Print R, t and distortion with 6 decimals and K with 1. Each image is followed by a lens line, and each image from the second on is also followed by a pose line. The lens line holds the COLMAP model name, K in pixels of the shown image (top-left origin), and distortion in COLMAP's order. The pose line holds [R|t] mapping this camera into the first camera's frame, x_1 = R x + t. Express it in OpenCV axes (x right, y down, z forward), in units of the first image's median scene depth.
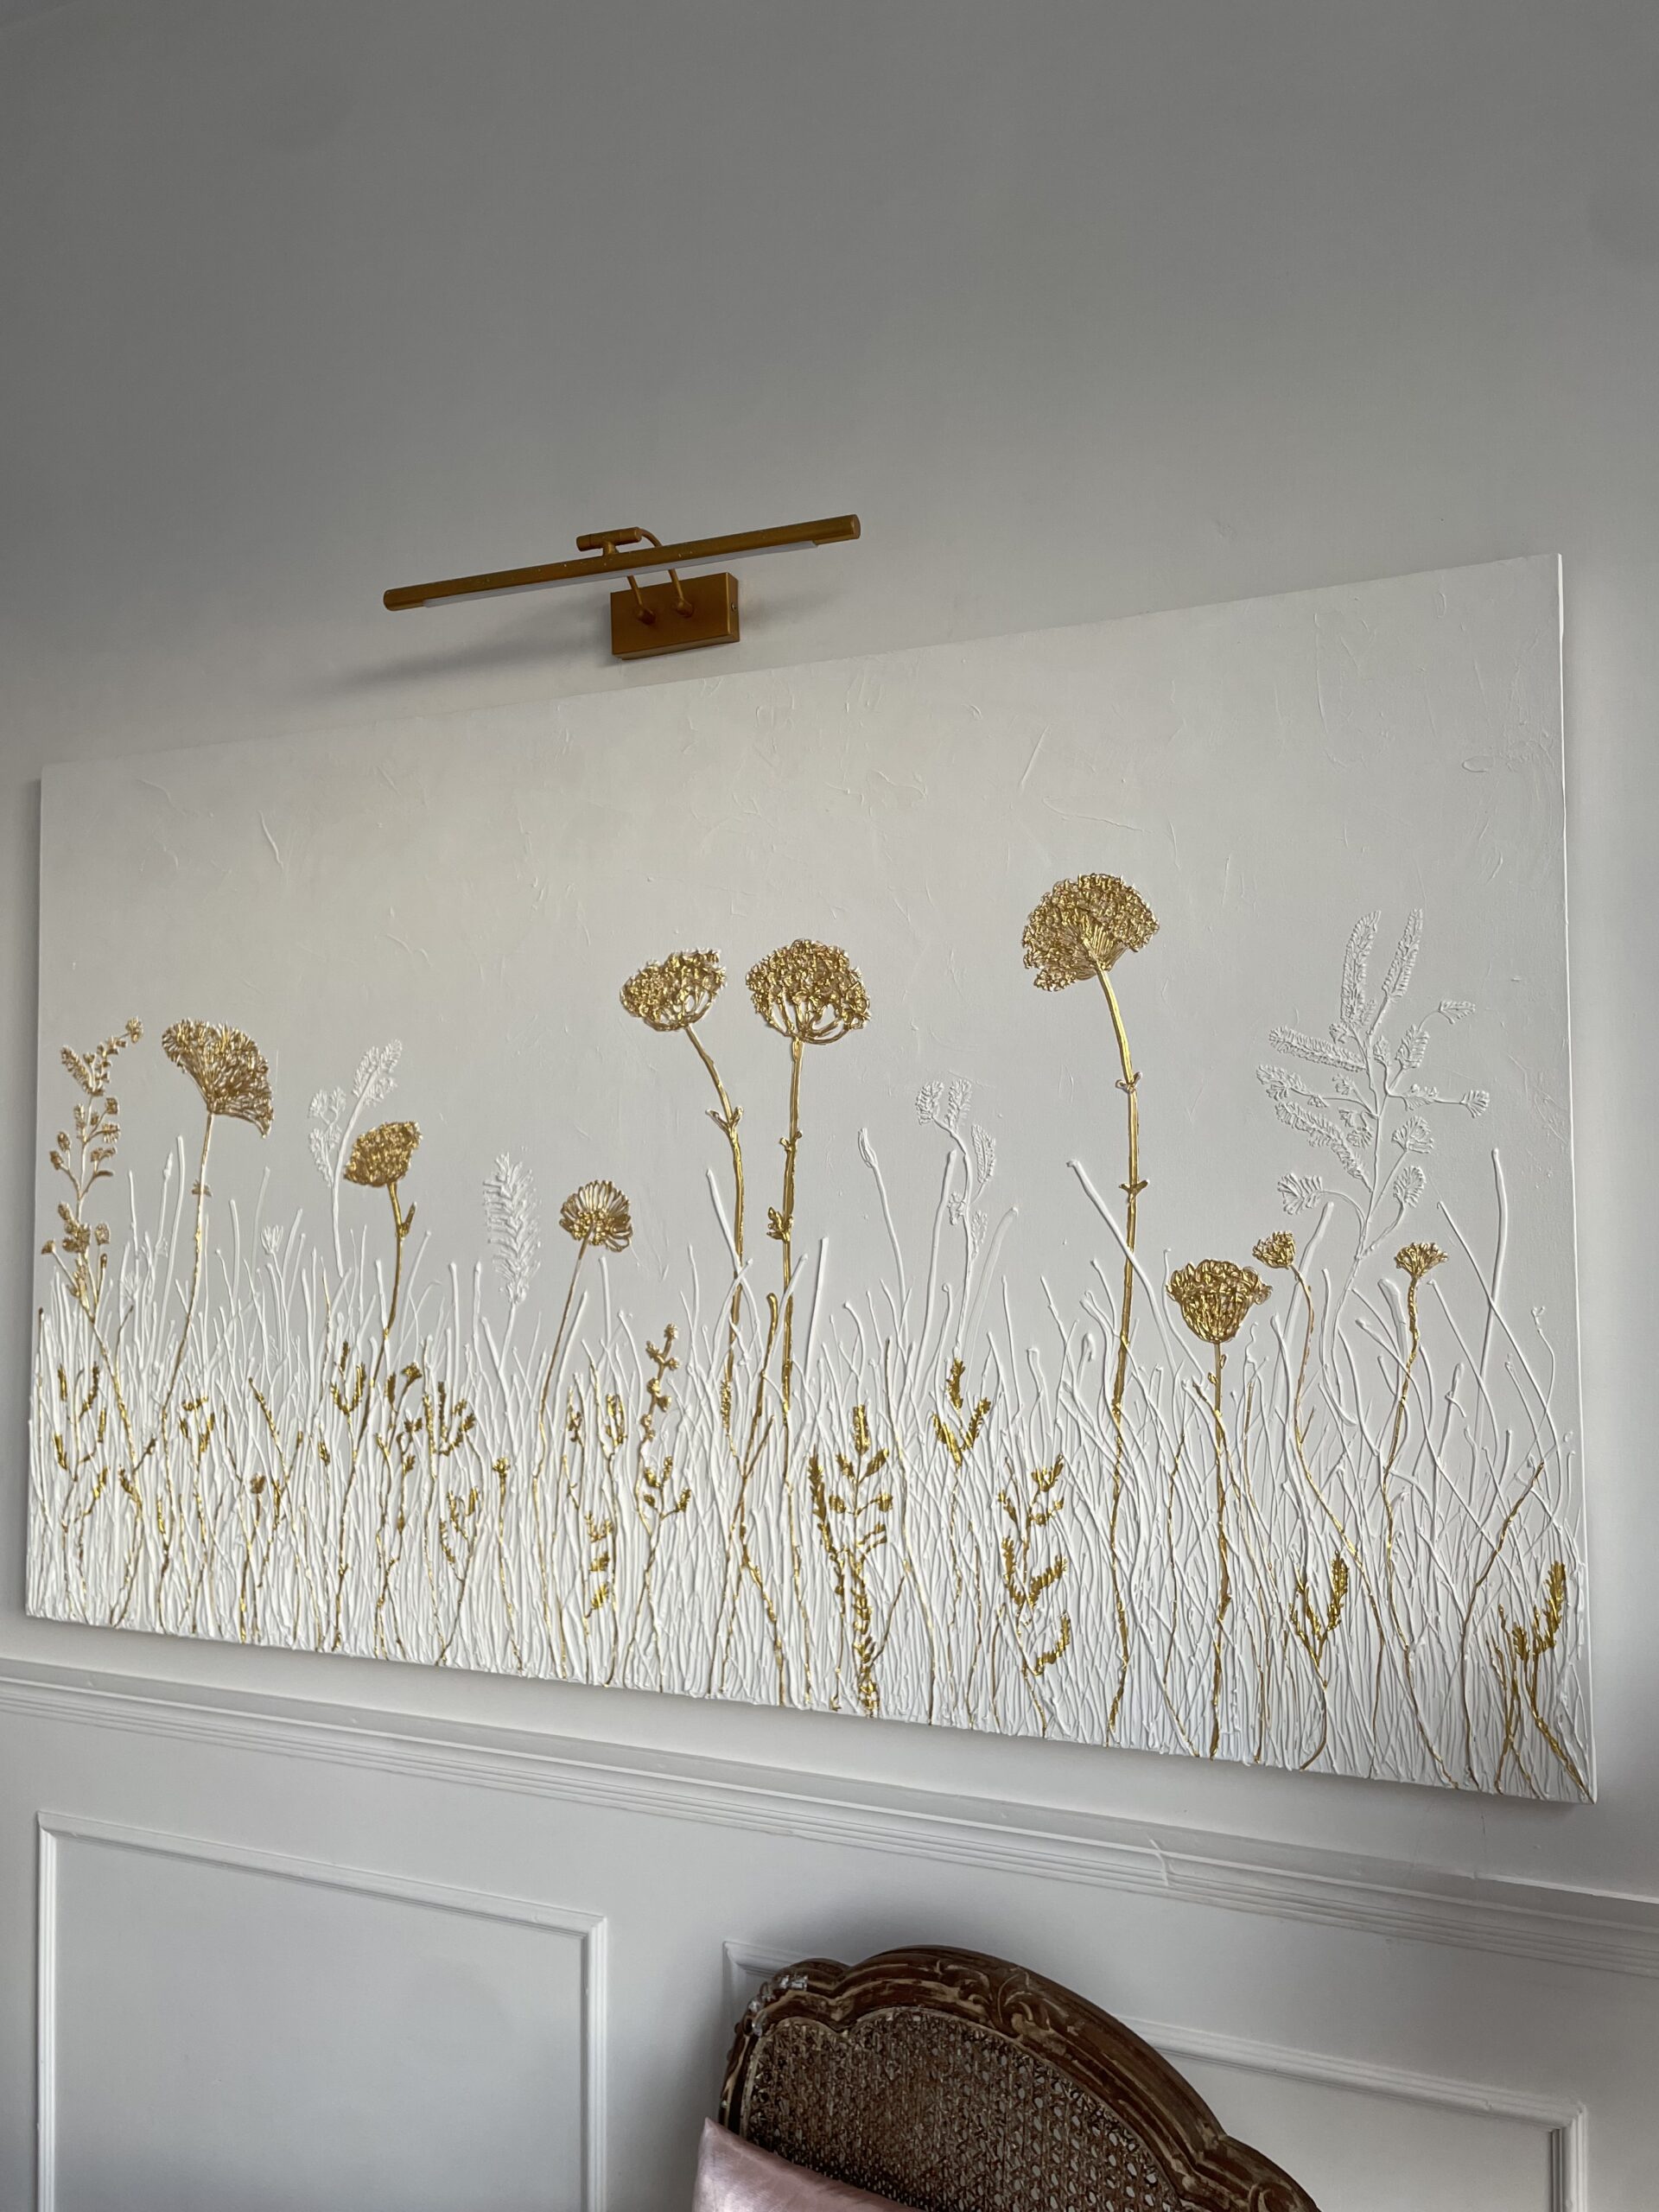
lens RADIAL K [[1701.2, 0, 819.9], [0, 1701.2, 1109.9], [0, 0, 1]] dist [0.055769, -0.081823]
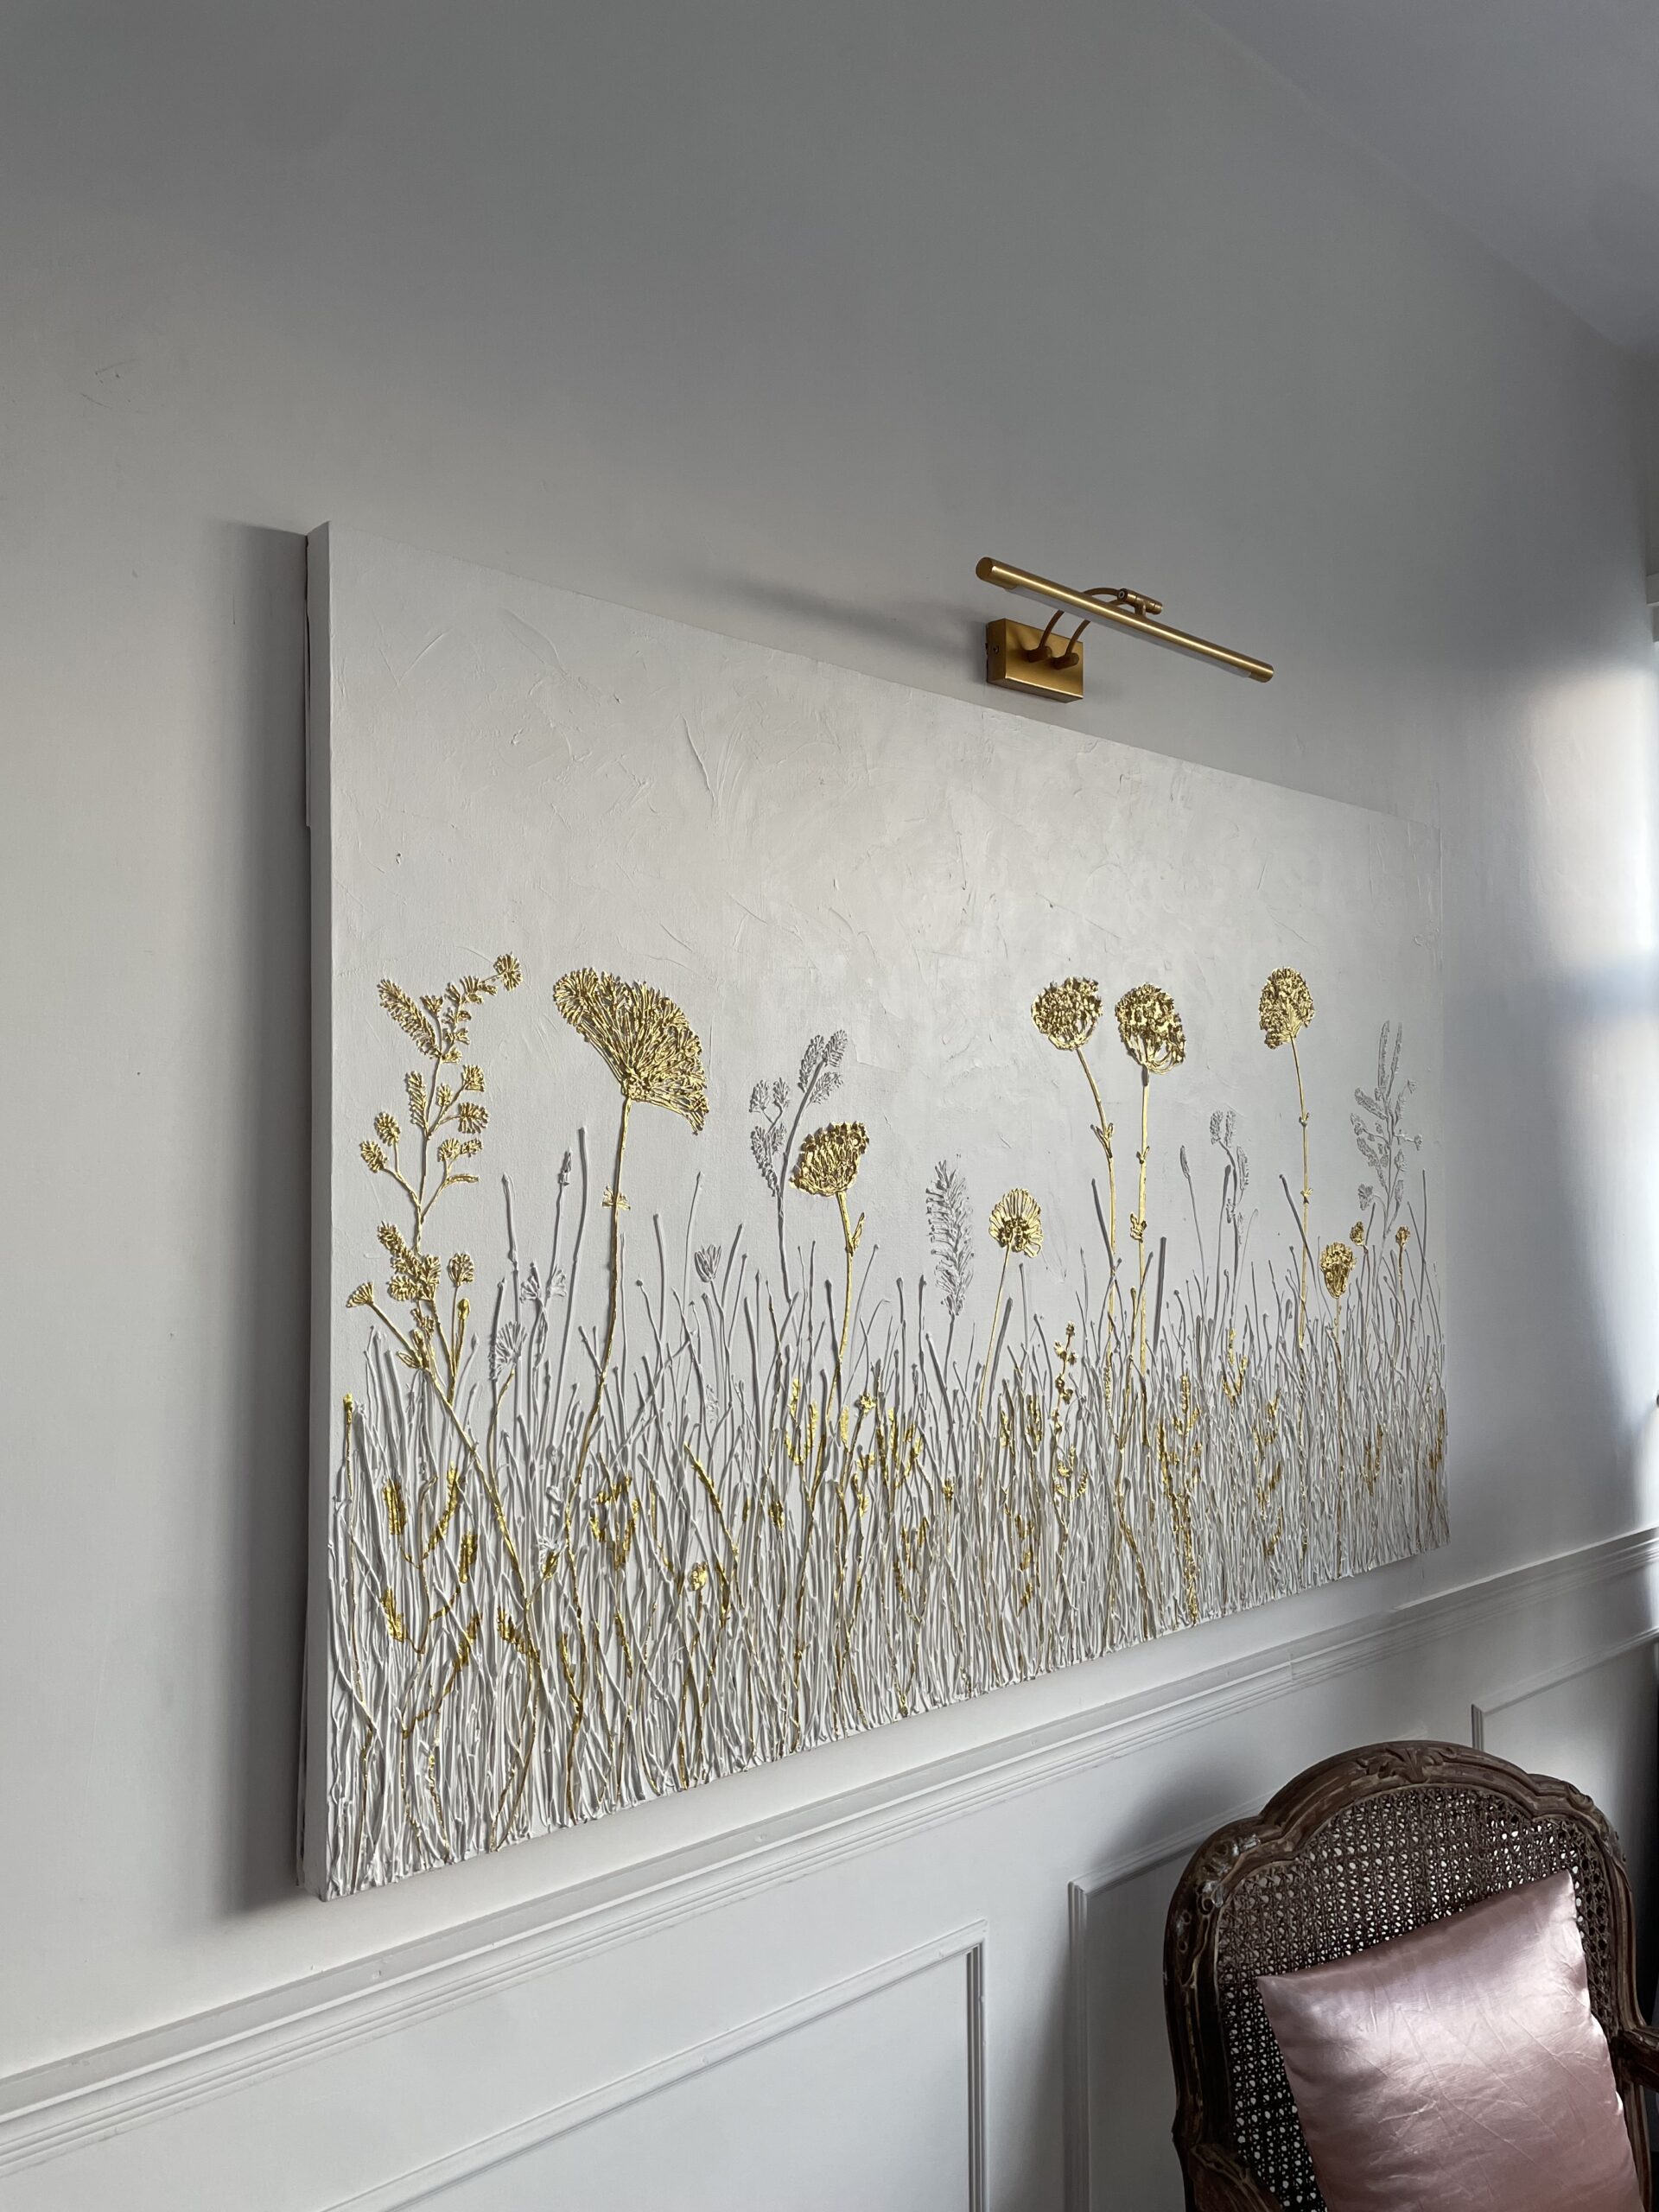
lens RADIAL K [[1701.2, 0, 831.6], [0, 1701.2, 1098.8], [0, 0, 1]] dist [0.055769, -0.081823]
pose [[0.400272, 0.048736, 0.915100, -1.131582], [-0.032698, 0.998709, -0.038886, 0.031770], [-0.915813, -0.014357, 0.401348, 0.699297]]
